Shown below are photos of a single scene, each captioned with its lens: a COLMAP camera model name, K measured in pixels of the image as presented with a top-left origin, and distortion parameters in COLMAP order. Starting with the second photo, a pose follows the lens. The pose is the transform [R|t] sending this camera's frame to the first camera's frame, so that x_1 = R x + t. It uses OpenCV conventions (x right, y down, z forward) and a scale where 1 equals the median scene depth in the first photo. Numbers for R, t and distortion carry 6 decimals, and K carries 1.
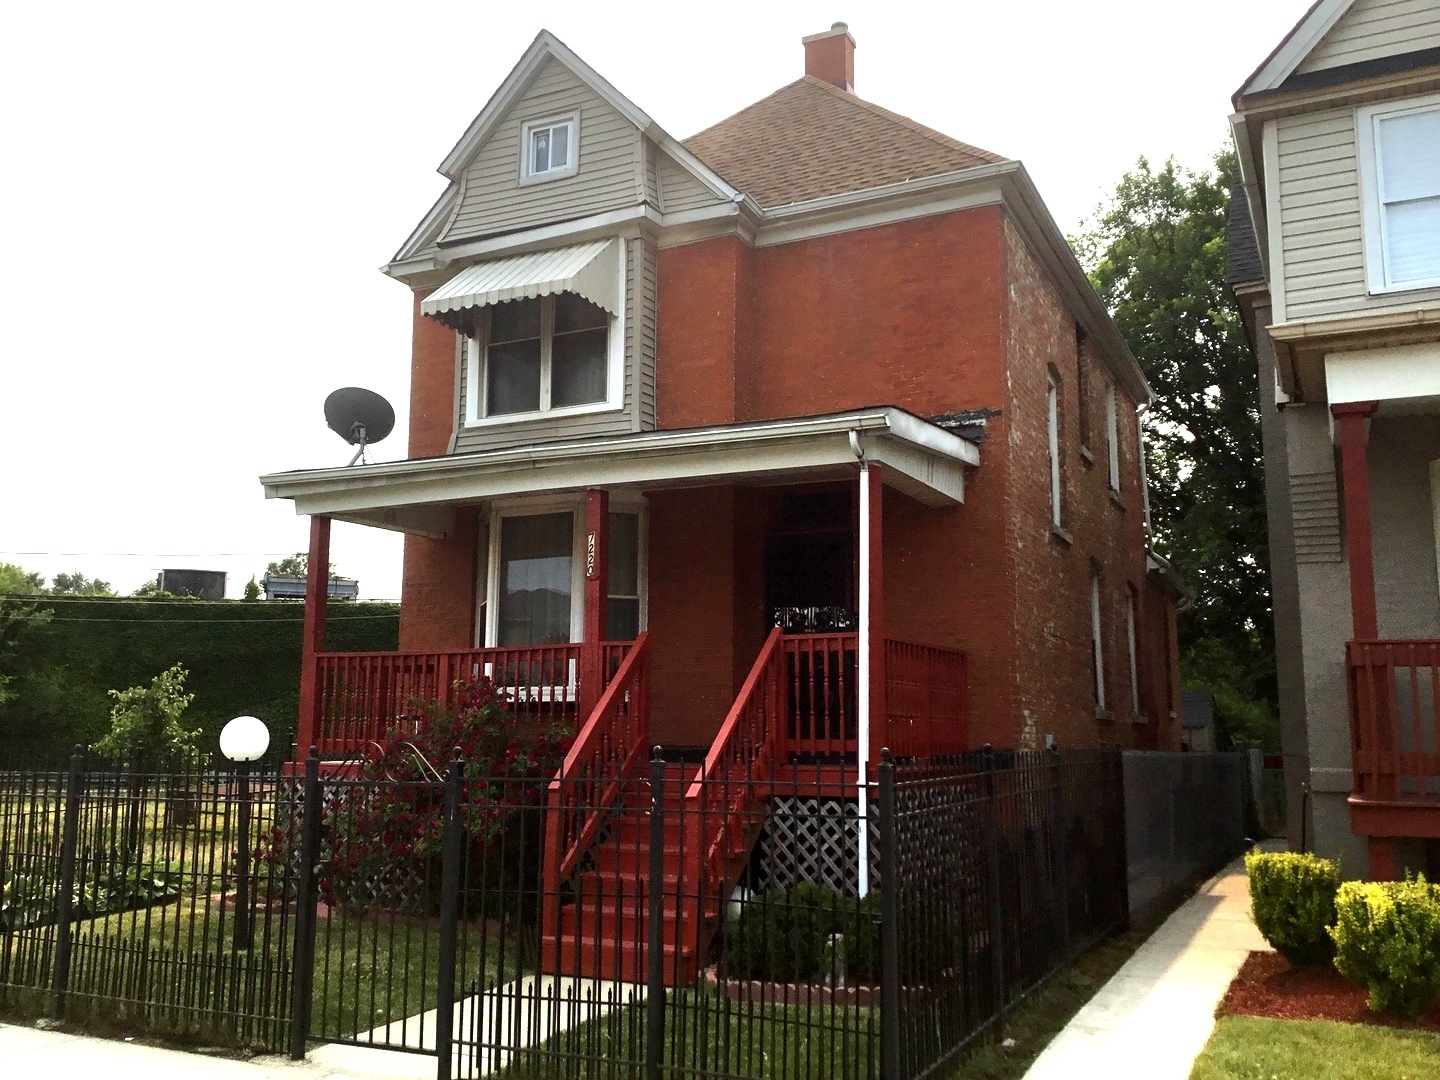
lens RADIAL K [[1297.7, 0, 714.5], [0, 1297.7, 541.3], [0, 0, 1]] dist [0.077073, -0.031727]
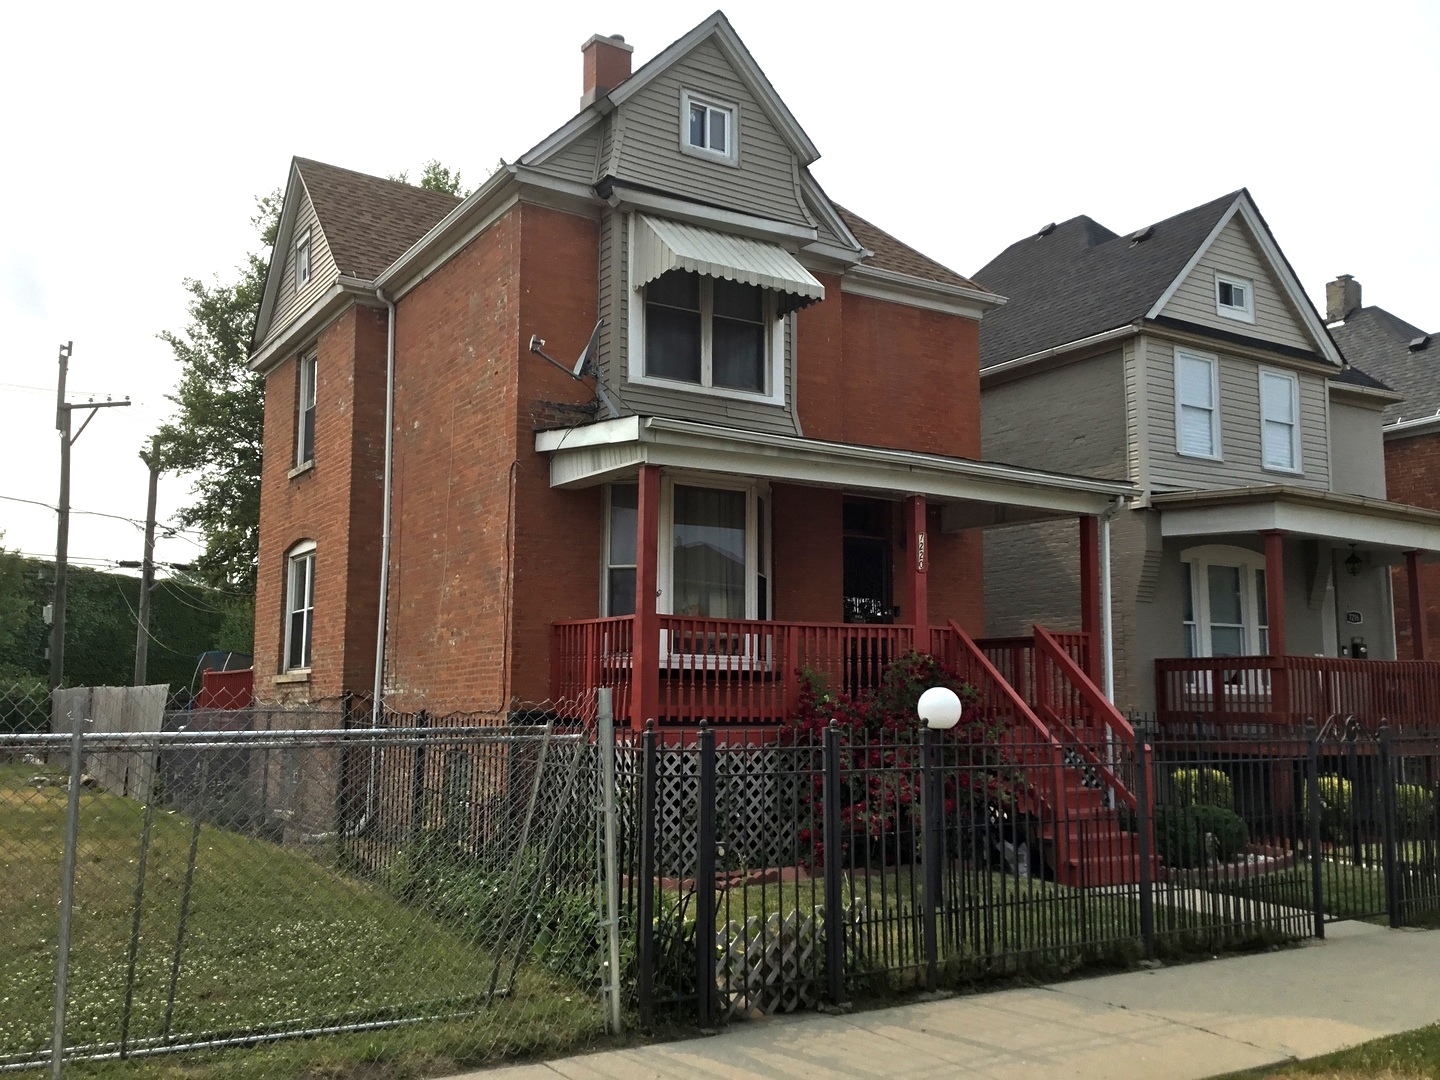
lens RADIAL K [[1297.7, 0, 720.2], [0, 1297.7, 540.8], [0, 0, 1]] dist [0.077073, -0.031727]
pose [[0.518044, 0.100431, 0.849437, -1.004505], [-0.133288, 0.990430, -0.035813, 0.056544], [-0.844905, -0.094668, 0.526473, 0.447397]]
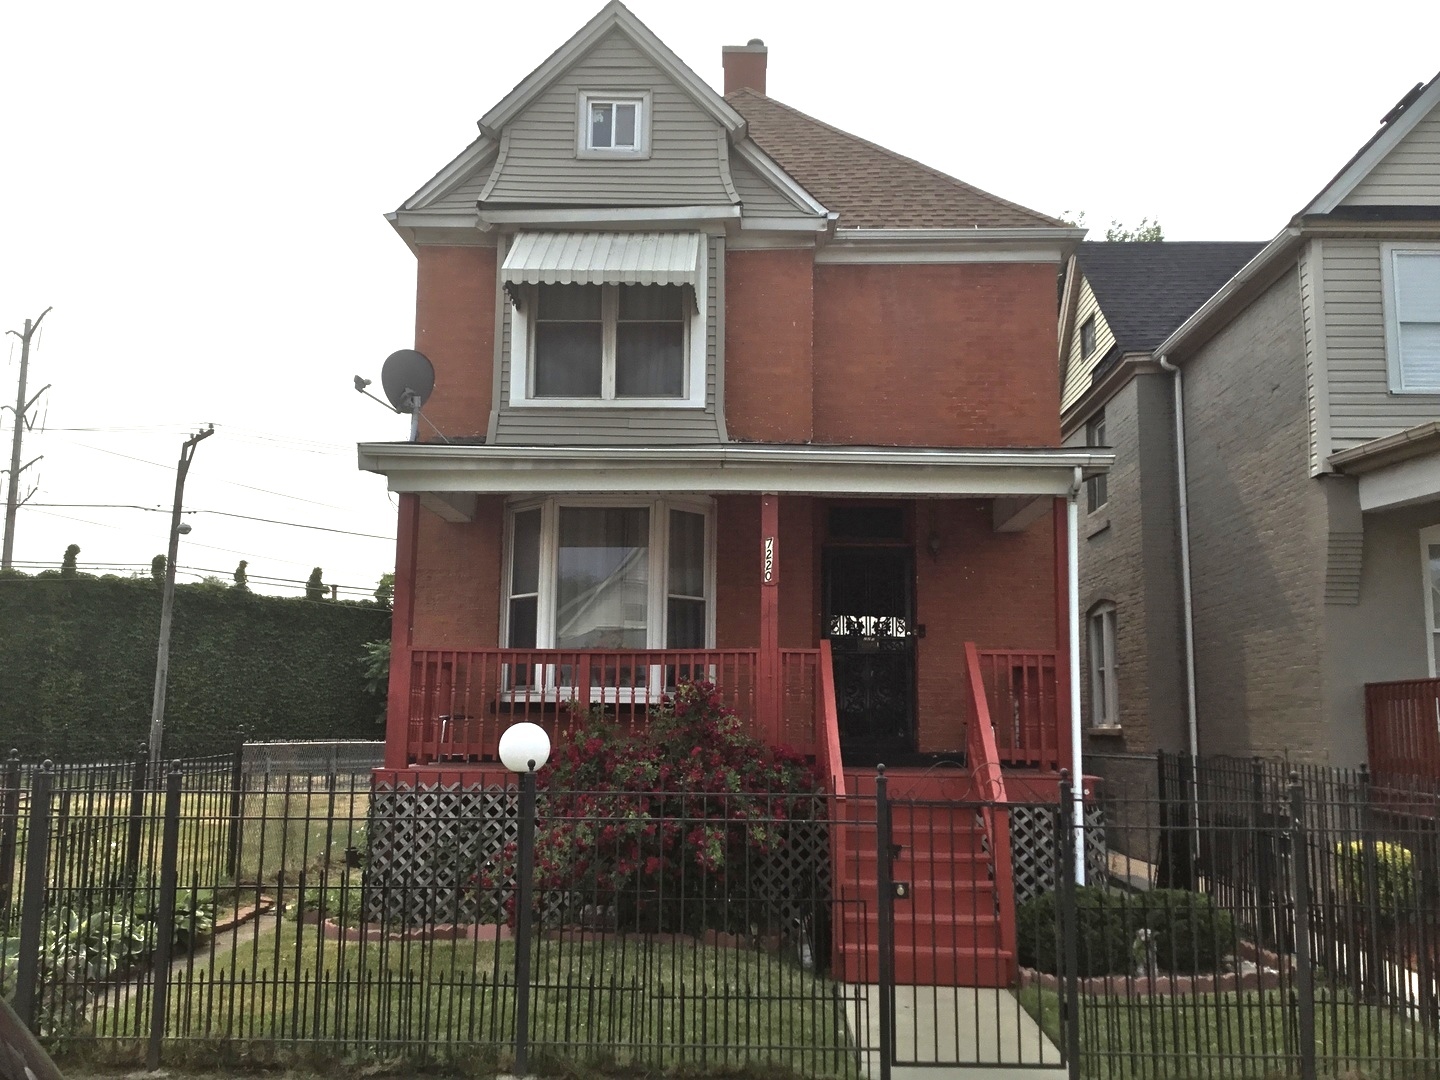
lens RADIAL K [[1297.7, 0, 723.7], [0, 1297.7, 536.8], [0, 0, 1]] dist [0.077073, -0.031727]
pose [[0.905779, 0.064690, 0.418784, -0.456913], [-0.069337, 0.997585, -0.004129, -0.001087], [-0.418040, -0.025297, 0.908076, 0.093761]]
